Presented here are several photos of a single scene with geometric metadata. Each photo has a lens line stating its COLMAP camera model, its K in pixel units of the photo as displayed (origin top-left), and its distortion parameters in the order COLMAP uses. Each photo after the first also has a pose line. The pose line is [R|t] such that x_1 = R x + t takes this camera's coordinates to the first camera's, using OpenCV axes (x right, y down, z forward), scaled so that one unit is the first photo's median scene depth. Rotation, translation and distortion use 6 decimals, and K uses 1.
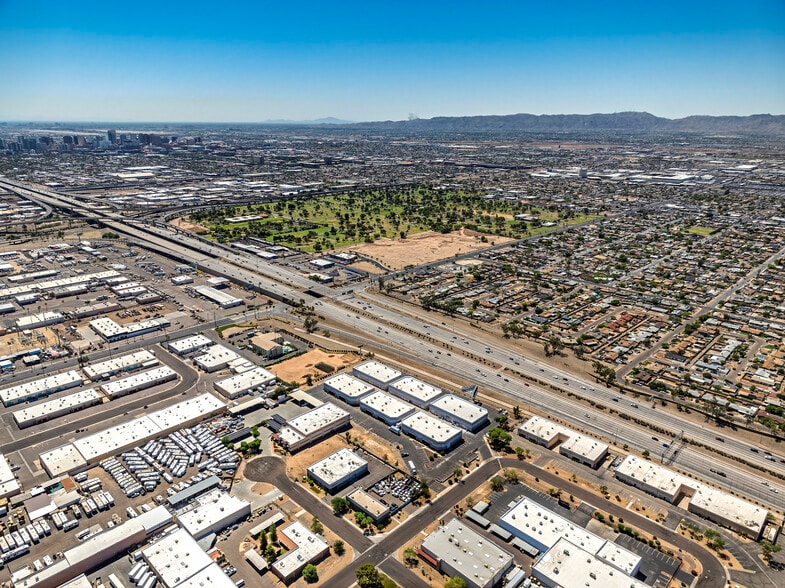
lens RADIAL K [[532.6, 0, 391.4], [0, 532.6, 294.0], [0, 0, 1]] dist [-0.000057, 0.001193]
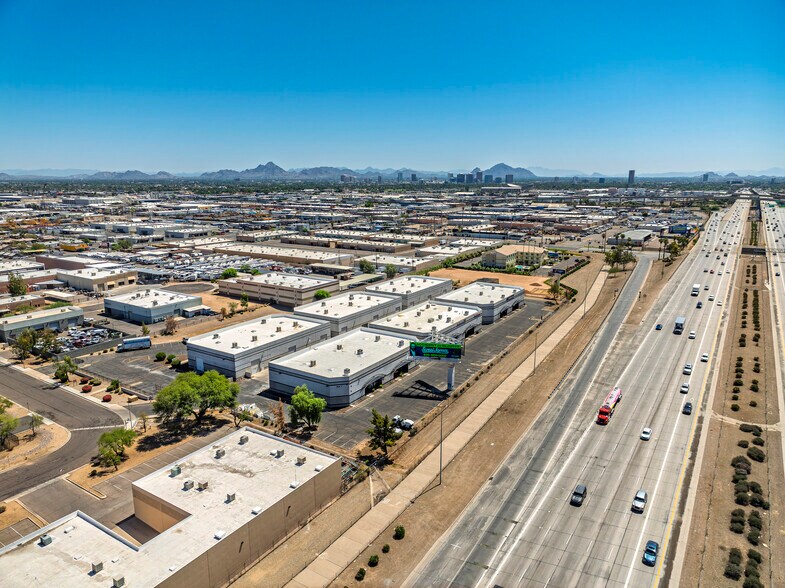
lens RADIAL K [[532.6, 0, 391.4], [0, 532.6, 294.0], [0, 0, 1]] dist [-0.000057, 0.001193]
pose [[0.190243, 0.201138, -0.960912, 0.354826], [-0.299676, 0.943969, 0.138262, 0.089456], [0.934881, 0.261659, 0.239860, 0.697872]]
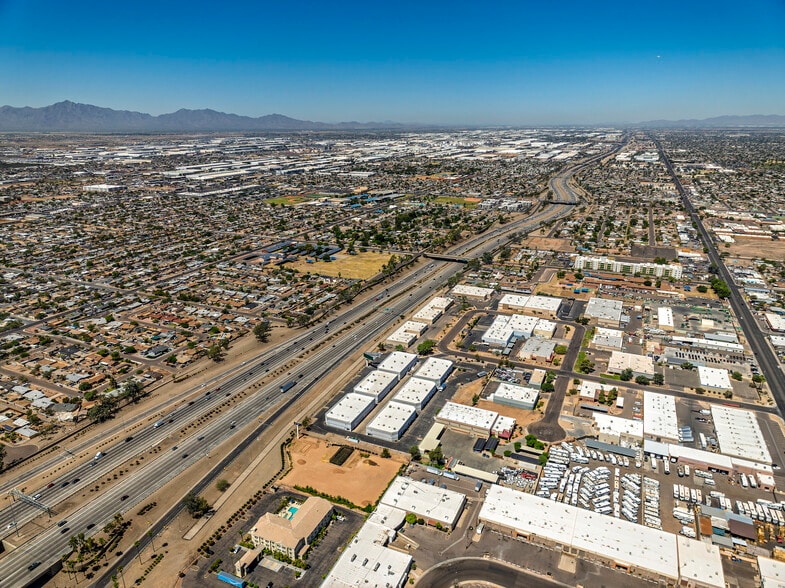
lens RADIAL K [[532.6, 0, 391.4], [0, 532.6, 294.0], [0, 0, 1]] dist [-0.000057, 0.001193]
pose [[-0.333951, -0.297914, 0.894273, -0.667441], [0.290427, 0.870061, 0.398304, -0.297766], [-0.896732, 0.392735, -0.204036, 0.898536]]
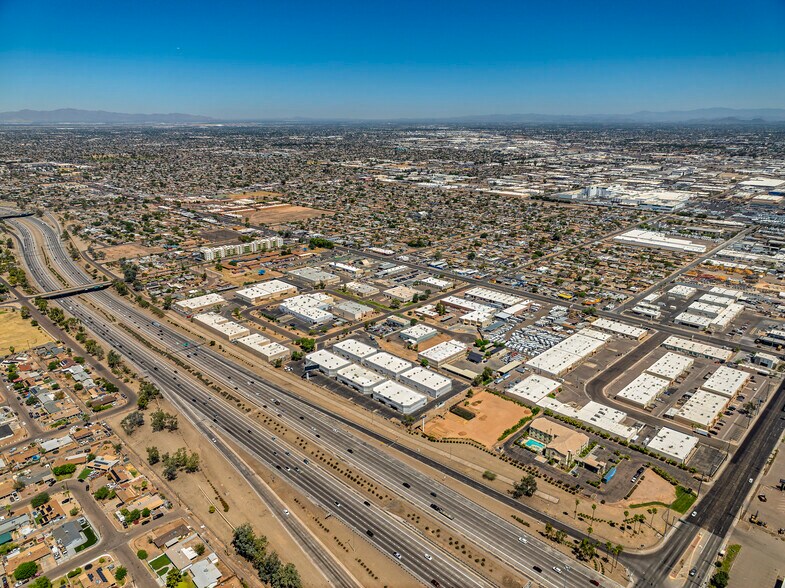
lens RADIAL K [[532.6, 0, 391.4], [0, 532.6, 294.0], [0, 0, 1]] dist [-0.000057, 0.001193]
pose [[-0.999964, -0.008402, -0.000802, -0.009993], [-0.007246, 0.805997, 0.591876, -0.458355], [-0.004326, 0.591860, -0.806029, 1.406828]]
